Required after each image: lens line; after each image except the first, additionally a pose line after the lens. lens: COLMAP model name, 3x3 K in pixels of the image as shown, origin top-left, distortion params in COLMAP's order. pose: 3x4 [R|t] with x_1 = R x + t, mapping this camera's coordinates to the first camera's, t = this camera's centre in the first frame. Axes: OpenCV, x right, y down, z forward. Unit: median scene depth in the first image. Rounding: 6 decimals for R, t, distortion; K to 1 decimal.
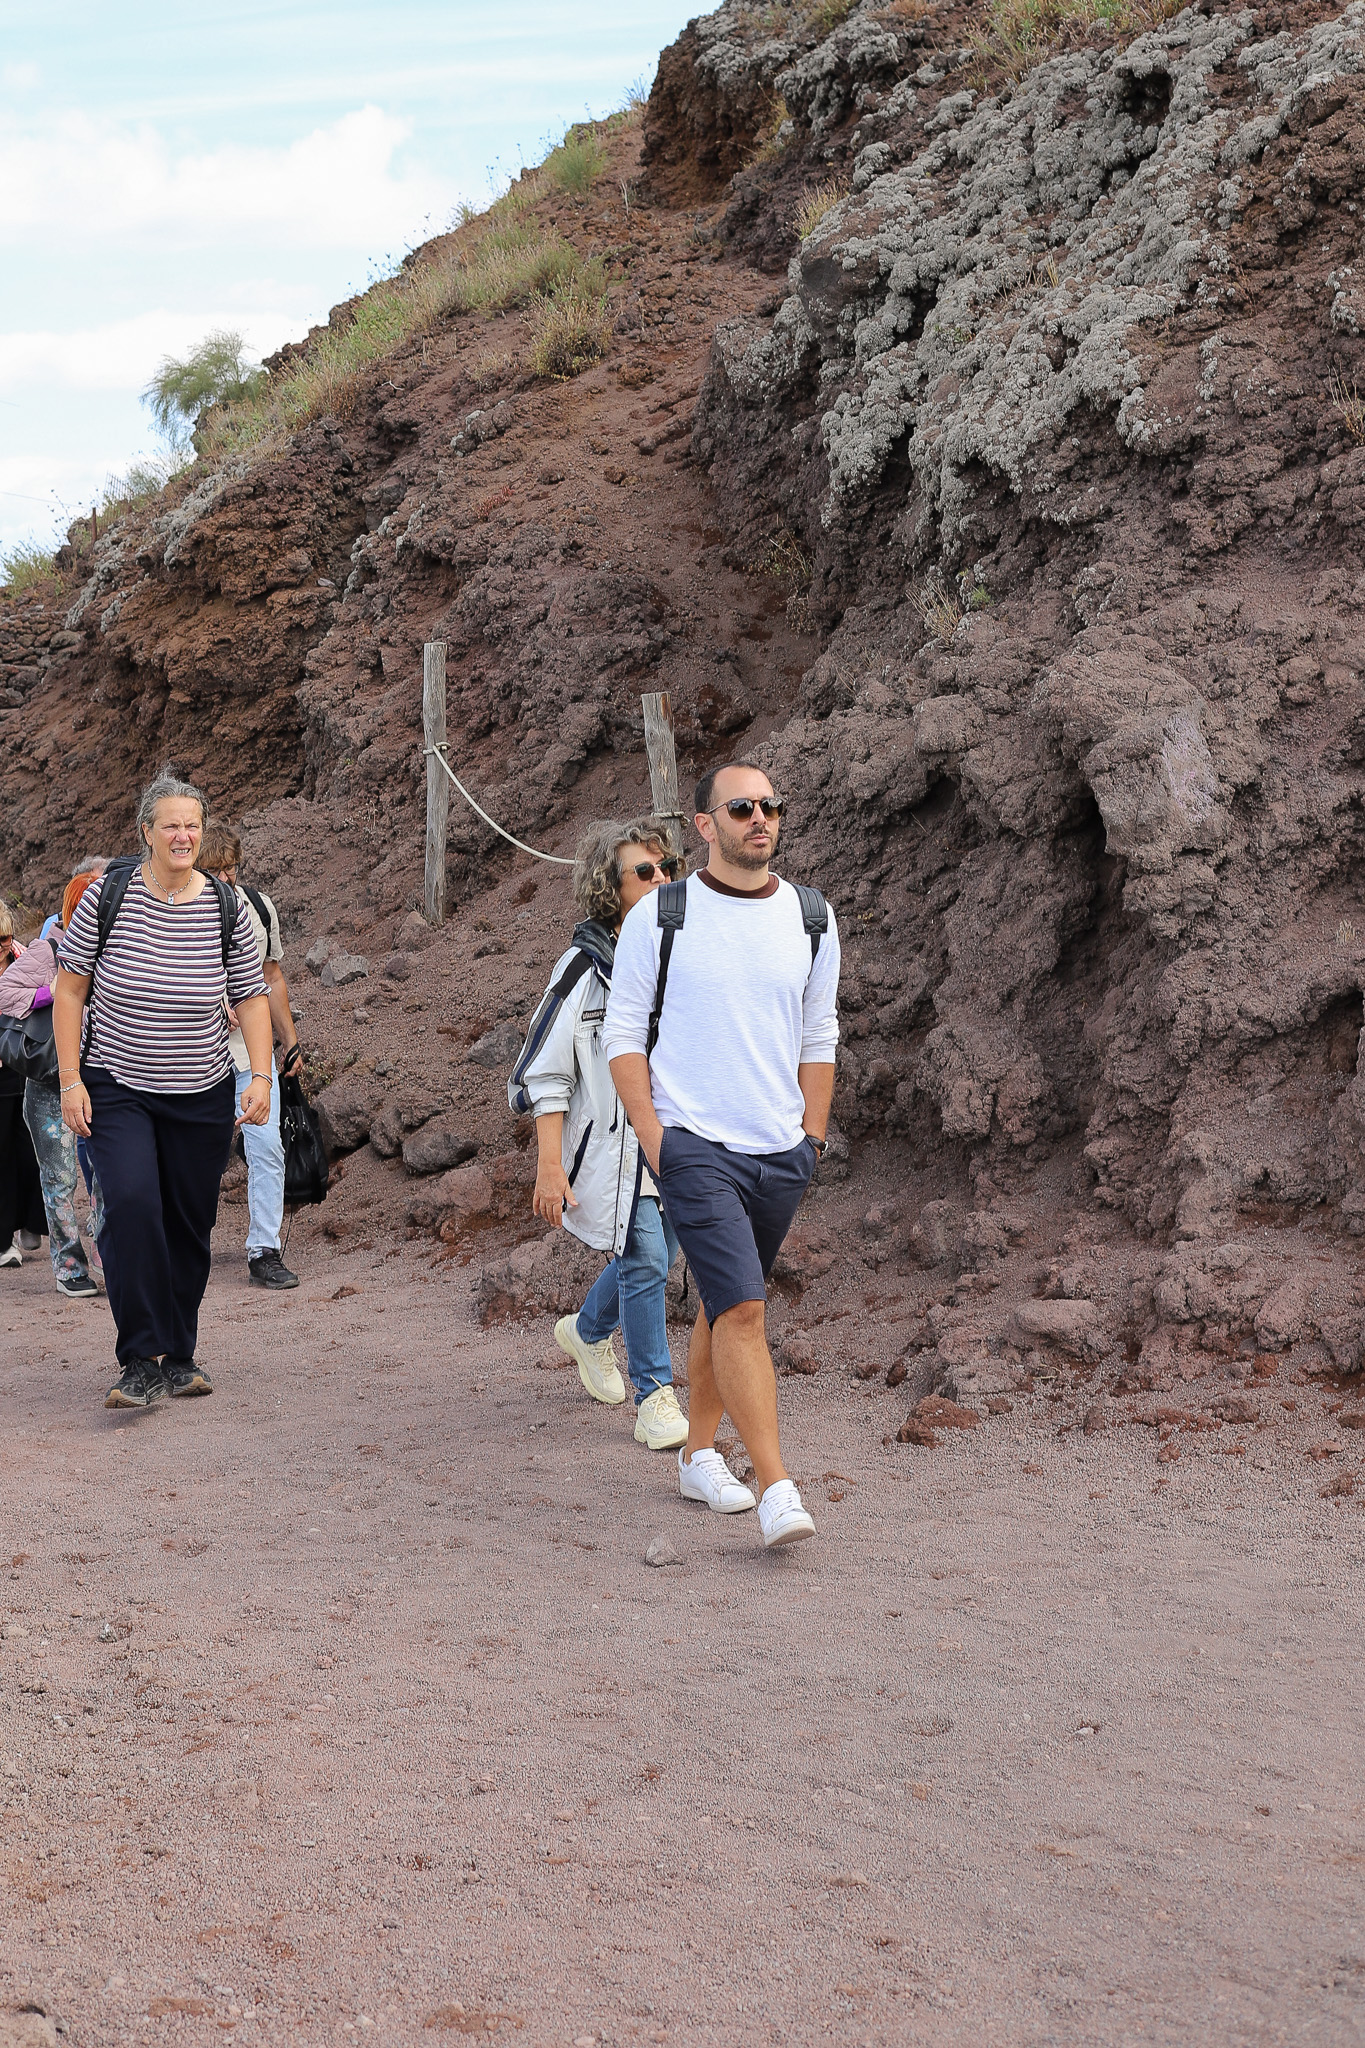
lens RADIAL K [[2233.2, 0, 682.5], [0, 2233.2, 1024.0], [0, 0, 1]] dist [-0.077810, 0.138279]
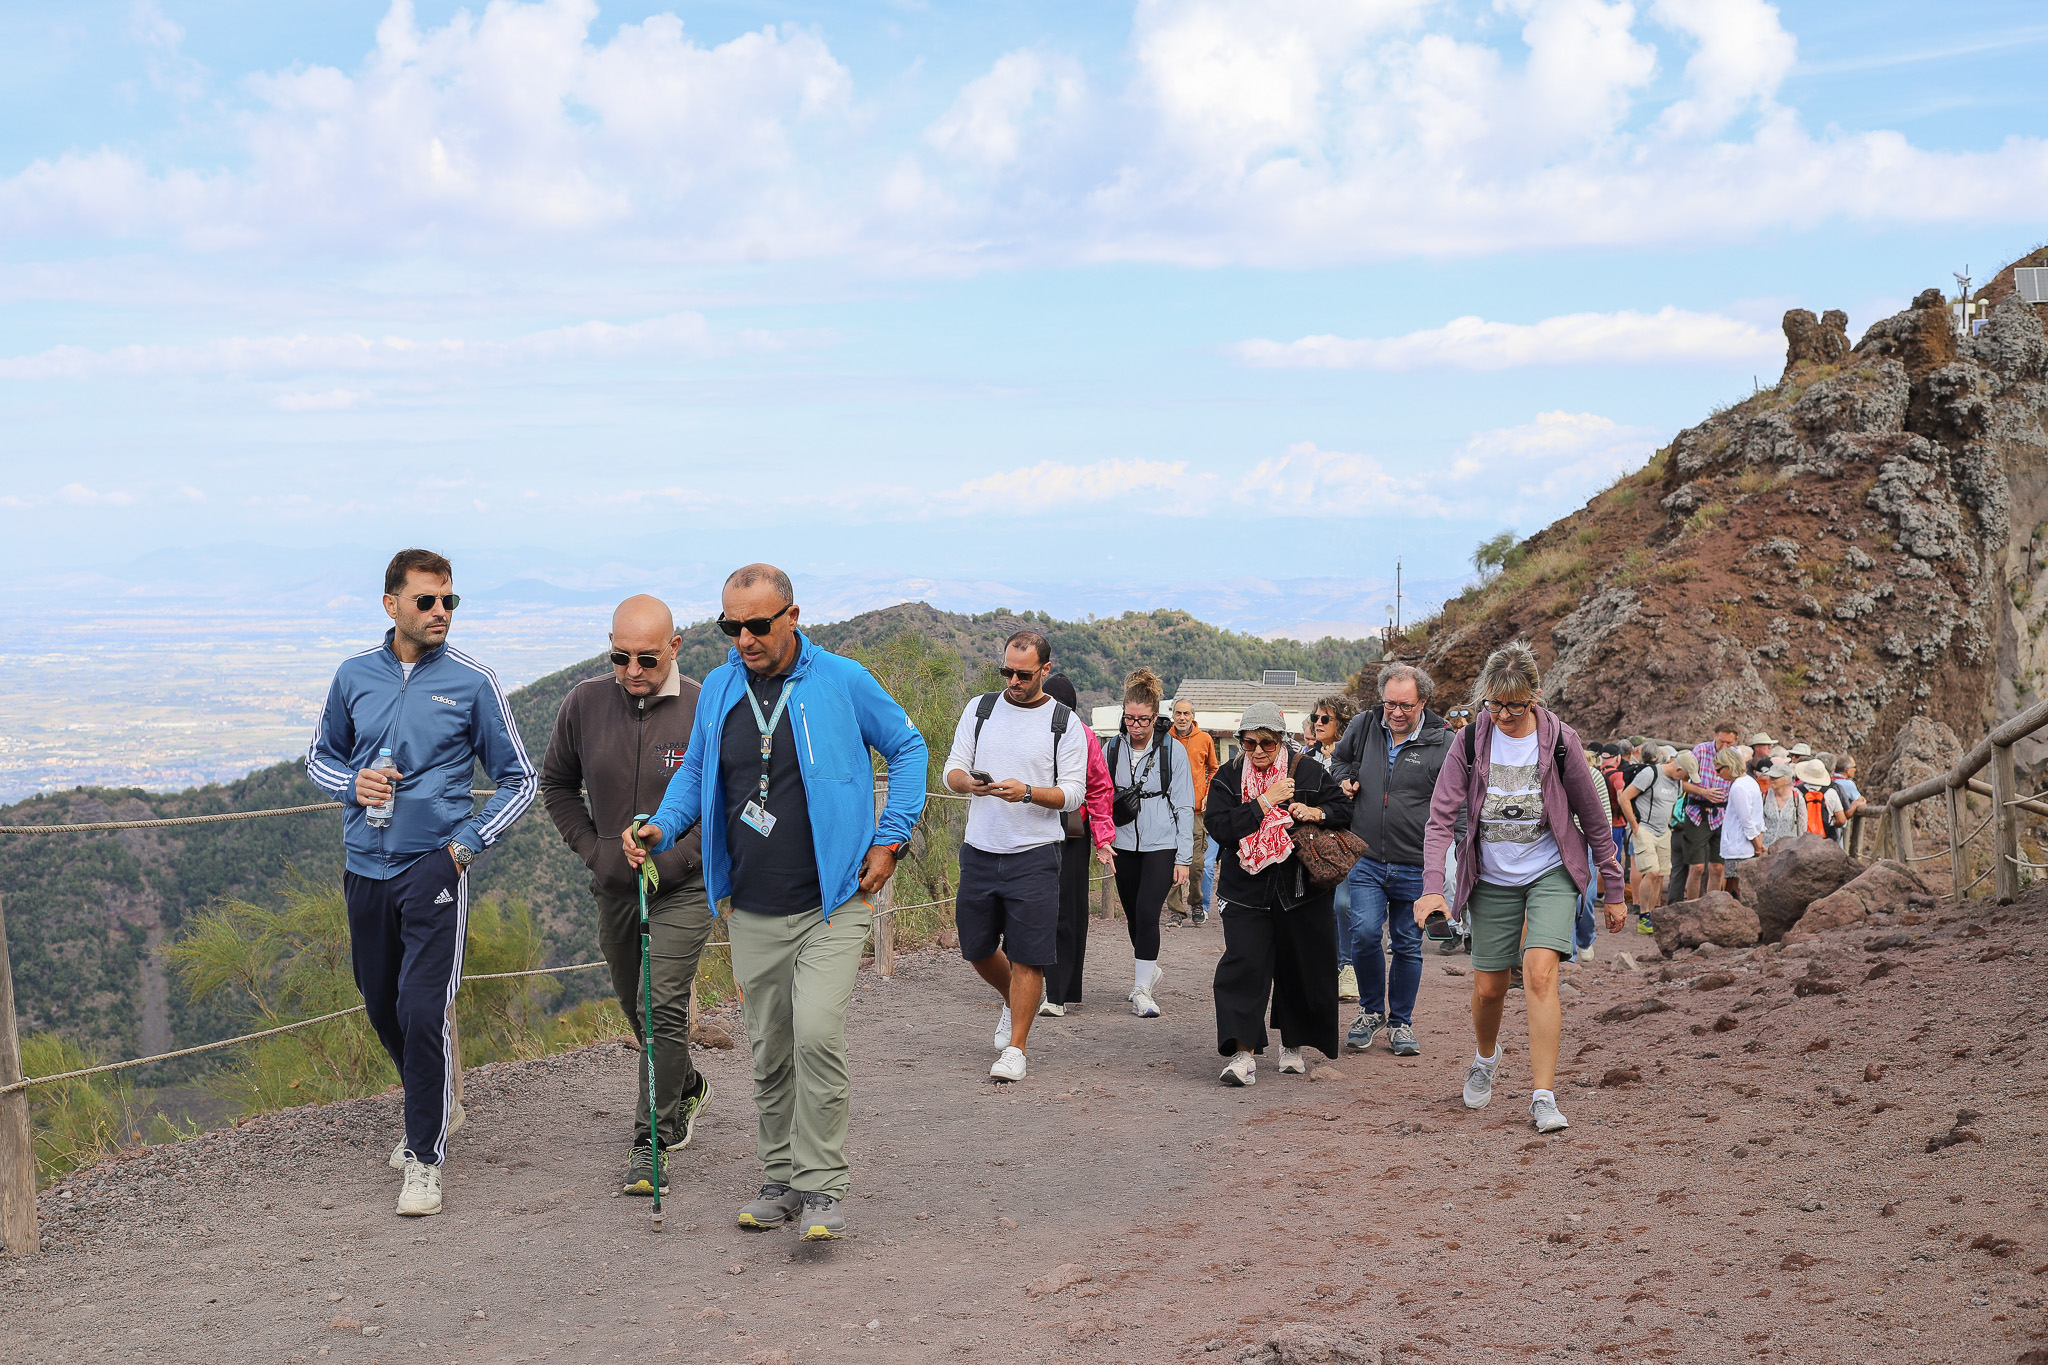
lens RADIAL K [[2233.2, 0, 1033.1], [0, 2233.2, 673.6], [0, 0, 1]] dist [-0.077810, 0.138279]
pose [[0.874355, 0.046783, -0.483027, 0.755327], [-0.095861, 0.992380, -0.077407, 0.092239], [0.475725, 0.113985, 0.872177, -1.914261]]
